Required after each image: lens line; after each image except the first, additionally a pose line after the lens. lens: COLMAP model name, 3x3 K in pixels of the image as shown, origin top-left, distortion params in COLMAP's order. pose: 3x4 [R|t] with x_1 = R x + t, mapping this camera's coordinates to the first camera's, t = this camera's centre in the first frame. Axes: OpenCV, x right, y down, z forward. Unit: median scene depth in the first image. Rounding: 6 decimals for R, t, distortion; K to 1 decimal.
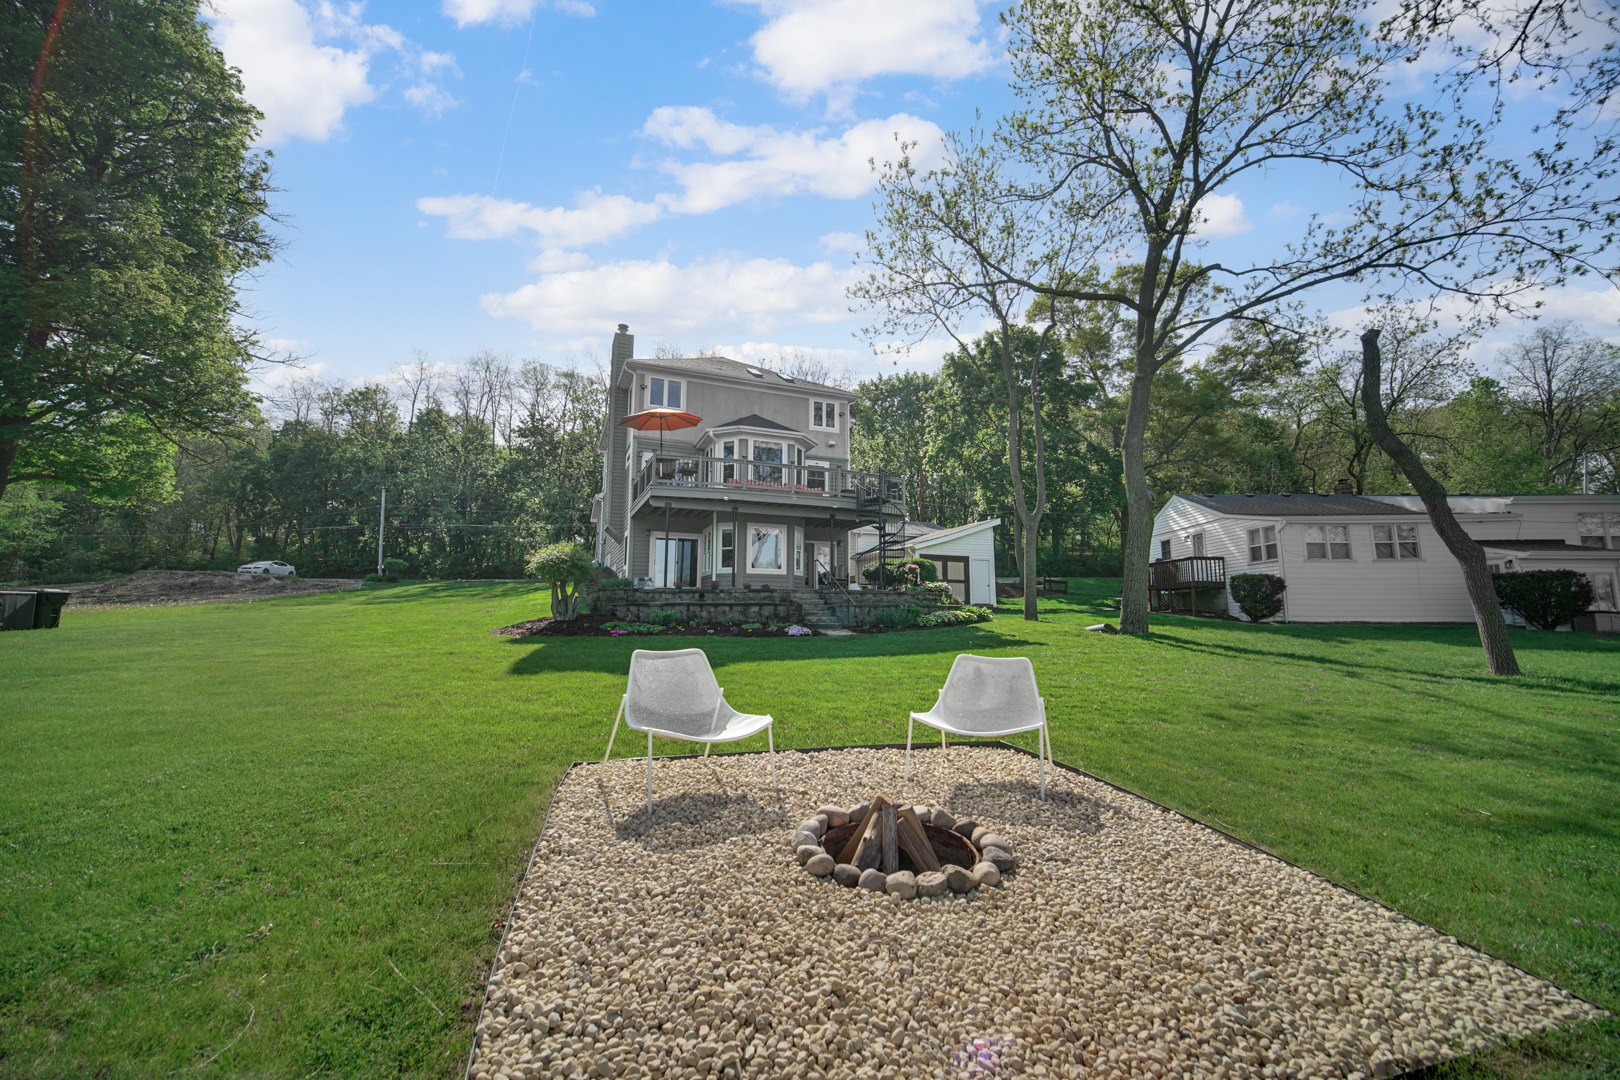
lens RADIAL K [[638.5, 0, 810.0], [0, 638.5, 540.0], [0, 0, 1]] dist [0.000344, 0.000043]
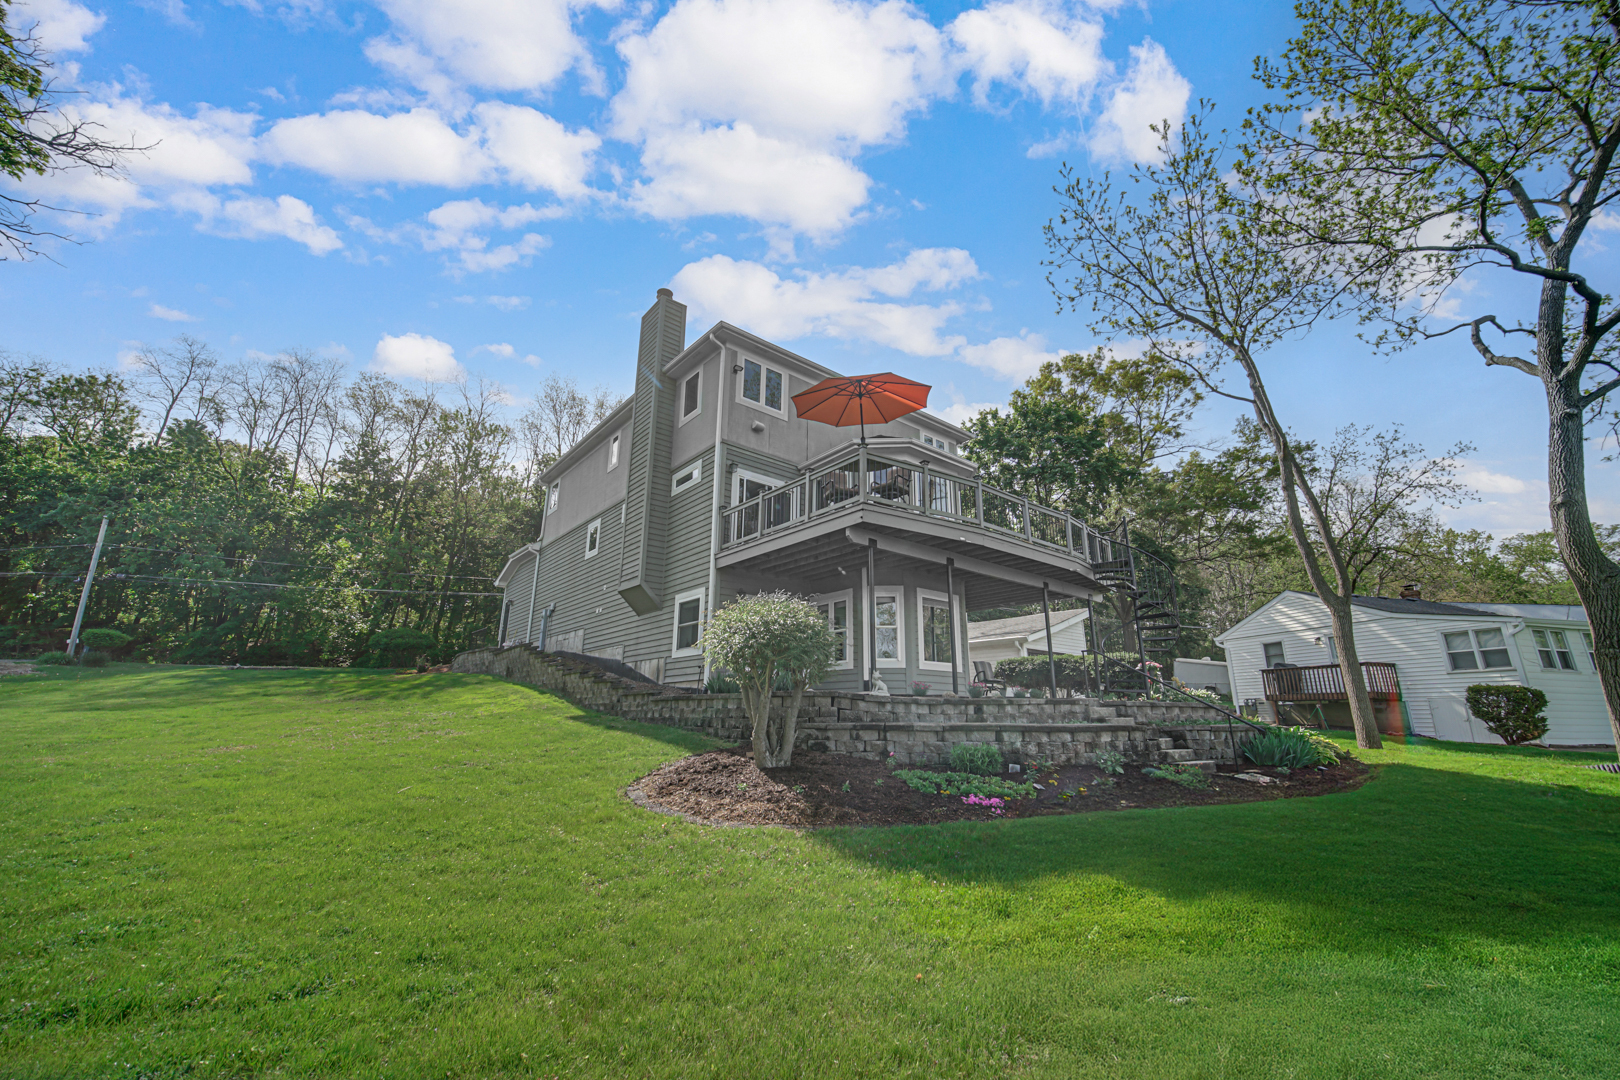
lens RADIAL K [[638.5, 0, 810.0], [0, 638.5, 540.0], [0, 0, 1]] dist [0.000344, 0.000043]
pose [[0.955516, 0.082949, 0.283033, -0.317305], [-0.039749, 0.987099, -0.155096, 0.023995], [-0.292247, 0.136946, 0.946487, 0.348692]]
